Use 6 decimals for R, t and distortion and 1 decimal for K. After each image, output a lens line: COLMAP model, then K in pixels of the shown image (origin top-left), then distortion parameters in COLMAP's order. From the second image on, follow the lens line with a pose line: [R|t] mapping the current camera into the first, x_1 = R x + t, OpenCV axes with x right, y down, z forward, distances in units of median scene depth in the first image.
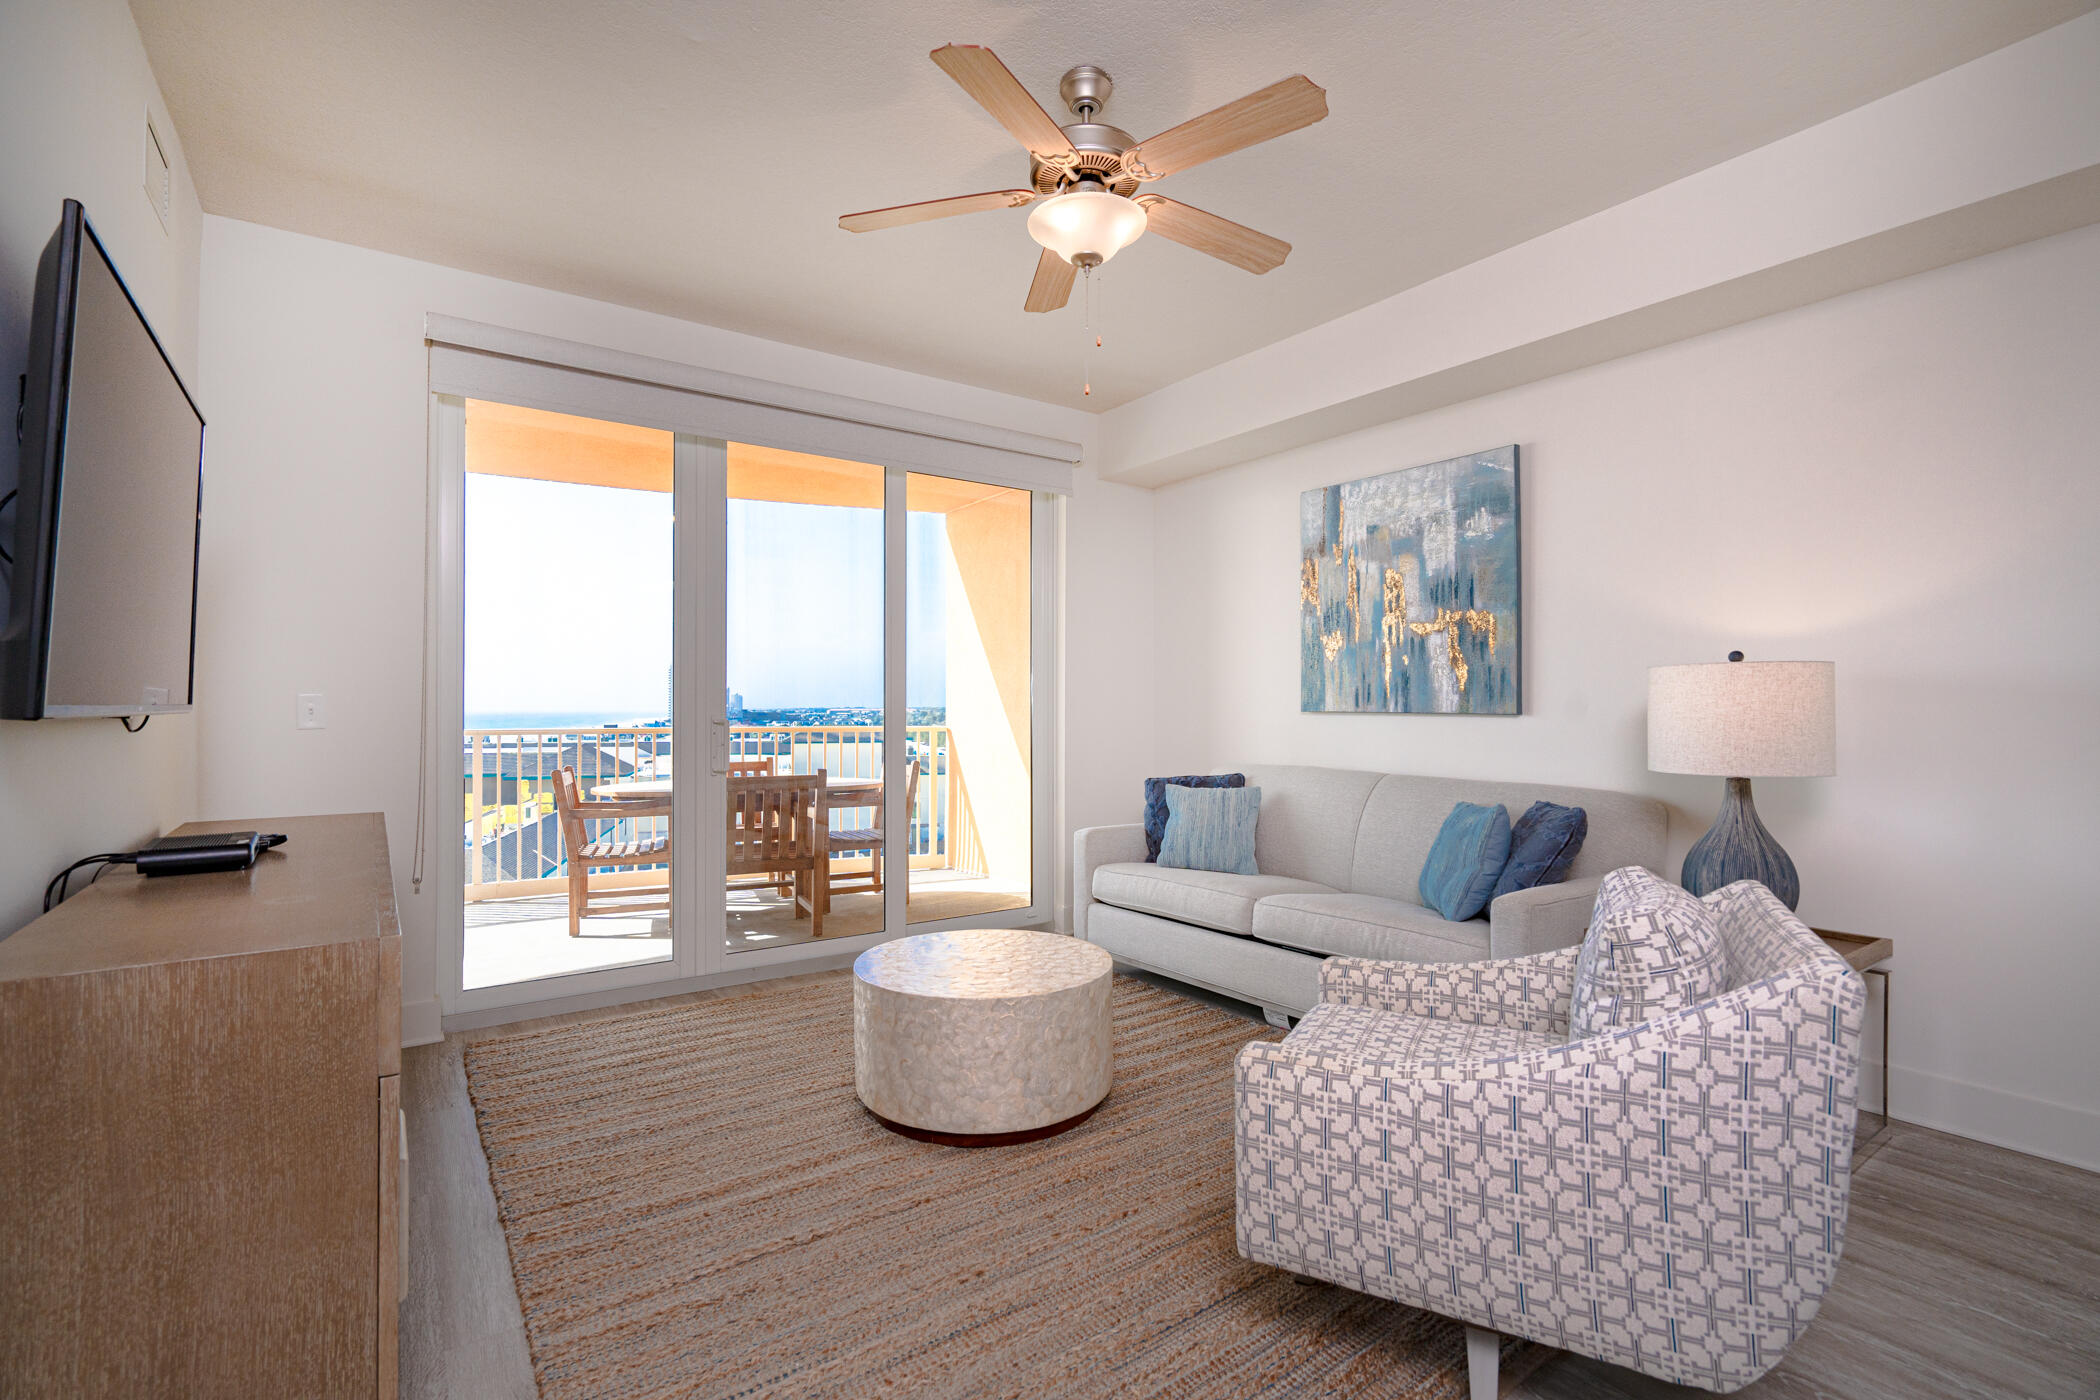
lens RADIAL K [[945.5, 0, 1050.0], [0, 945.5, 700.0], [0, 0, 1]] dist [0.000114, 0.000246]
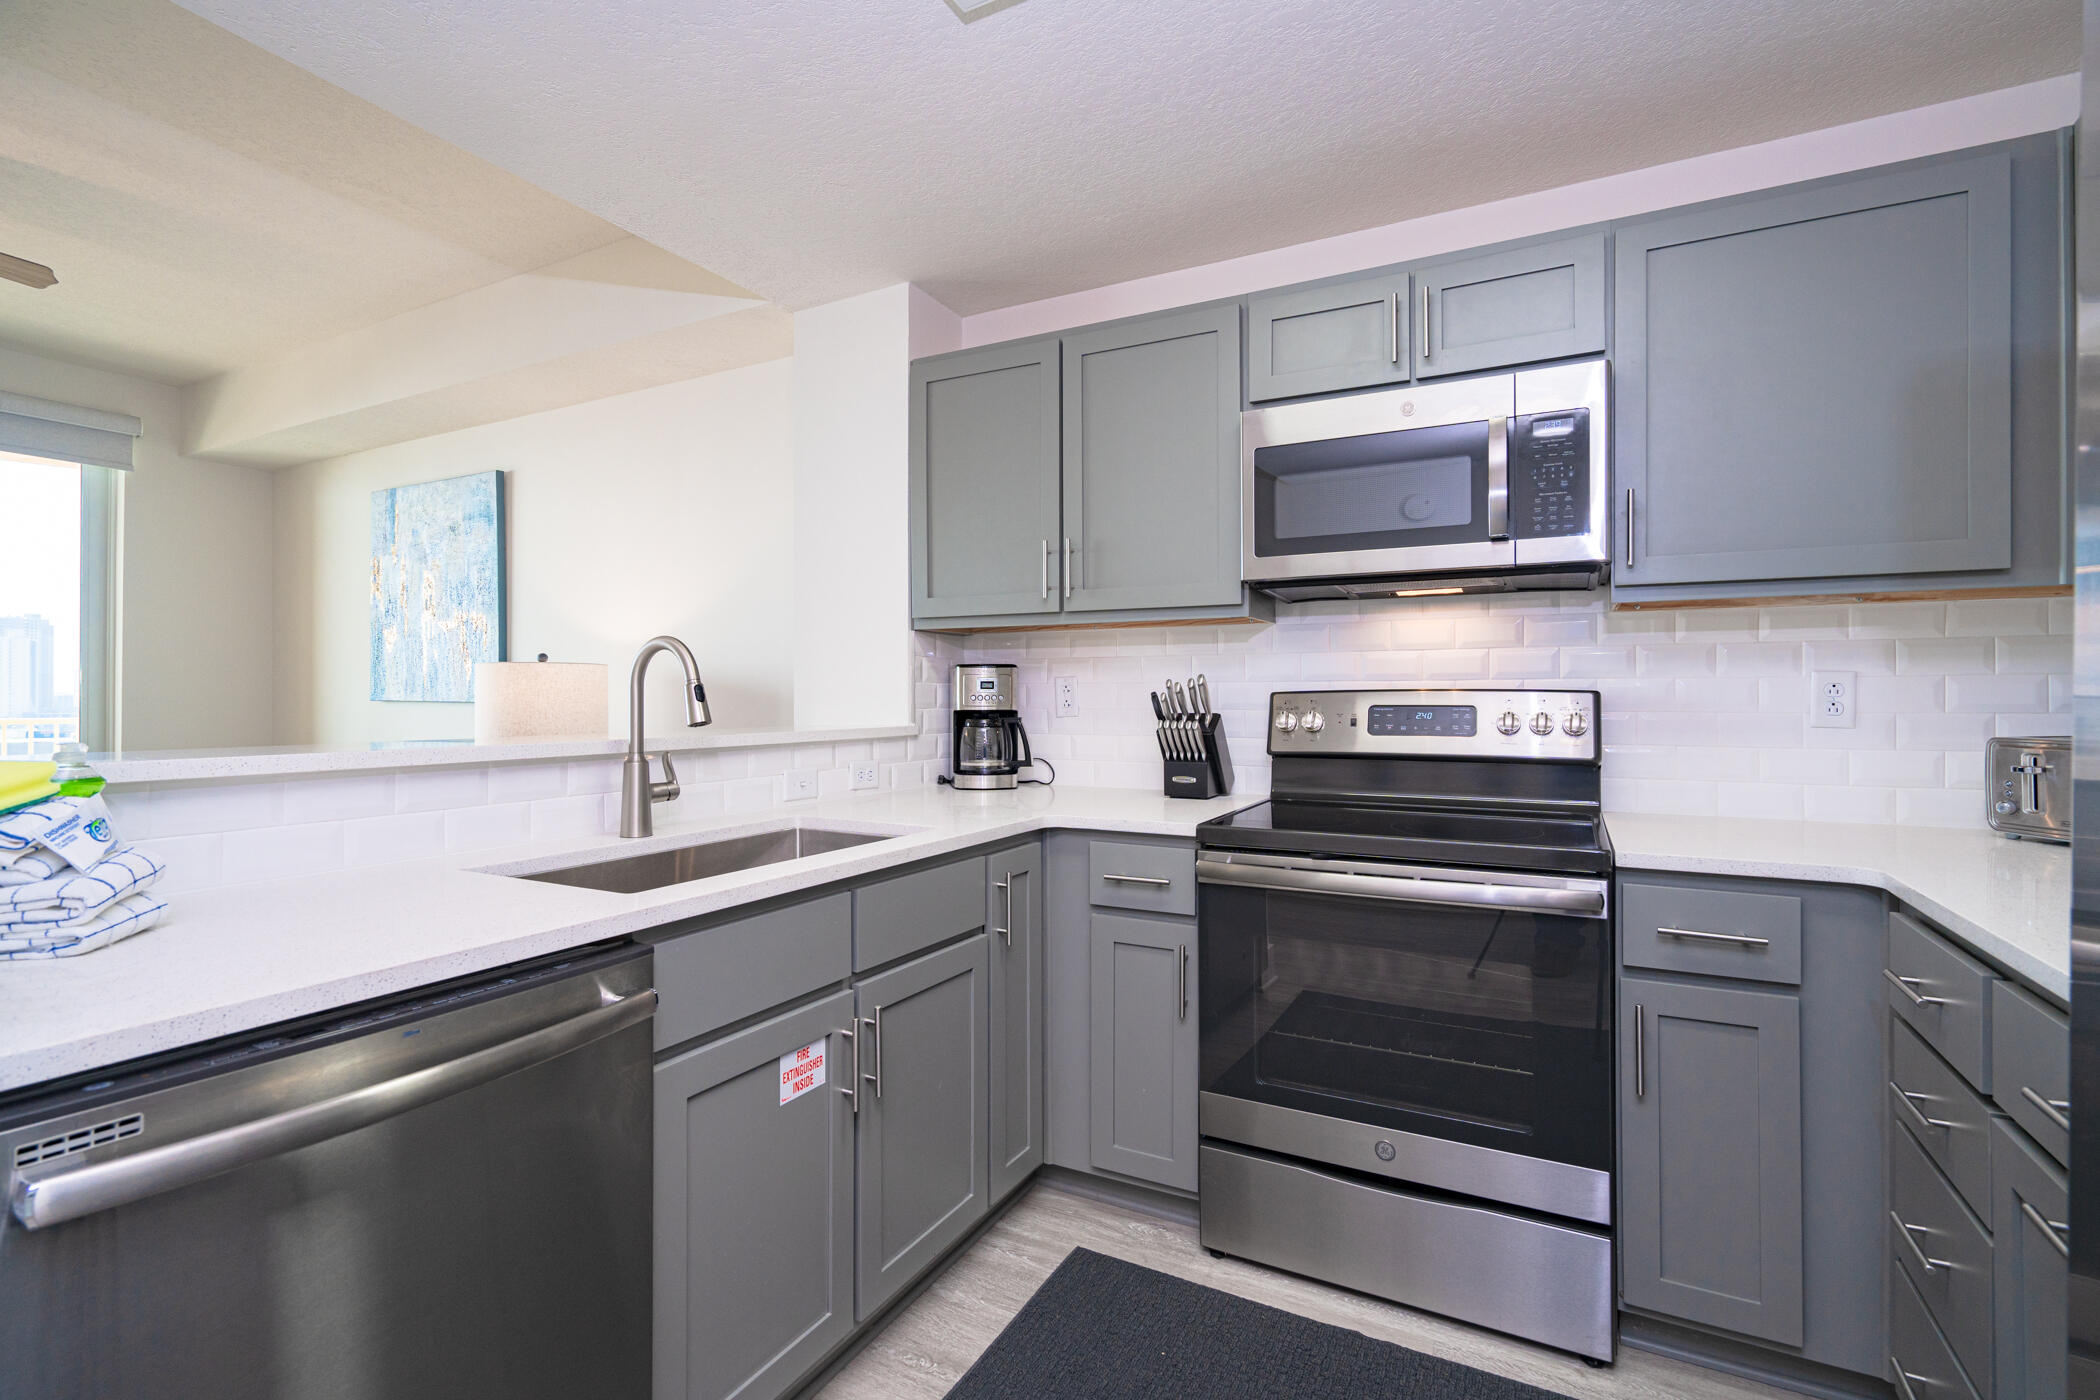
lens RADIAL K [[949.6, 0, 1047.8], [0, 949.6, 680.6], [0, 0, 1]] dist [-0.005352, 0.000875]
pose [[0.895887, 0.009306, 0.444185, 0.529064], [-0.005849, 0.999941, -0.009154, -0.004958], [-0.444244, 0.005603, 0.895888, -0.309469]]
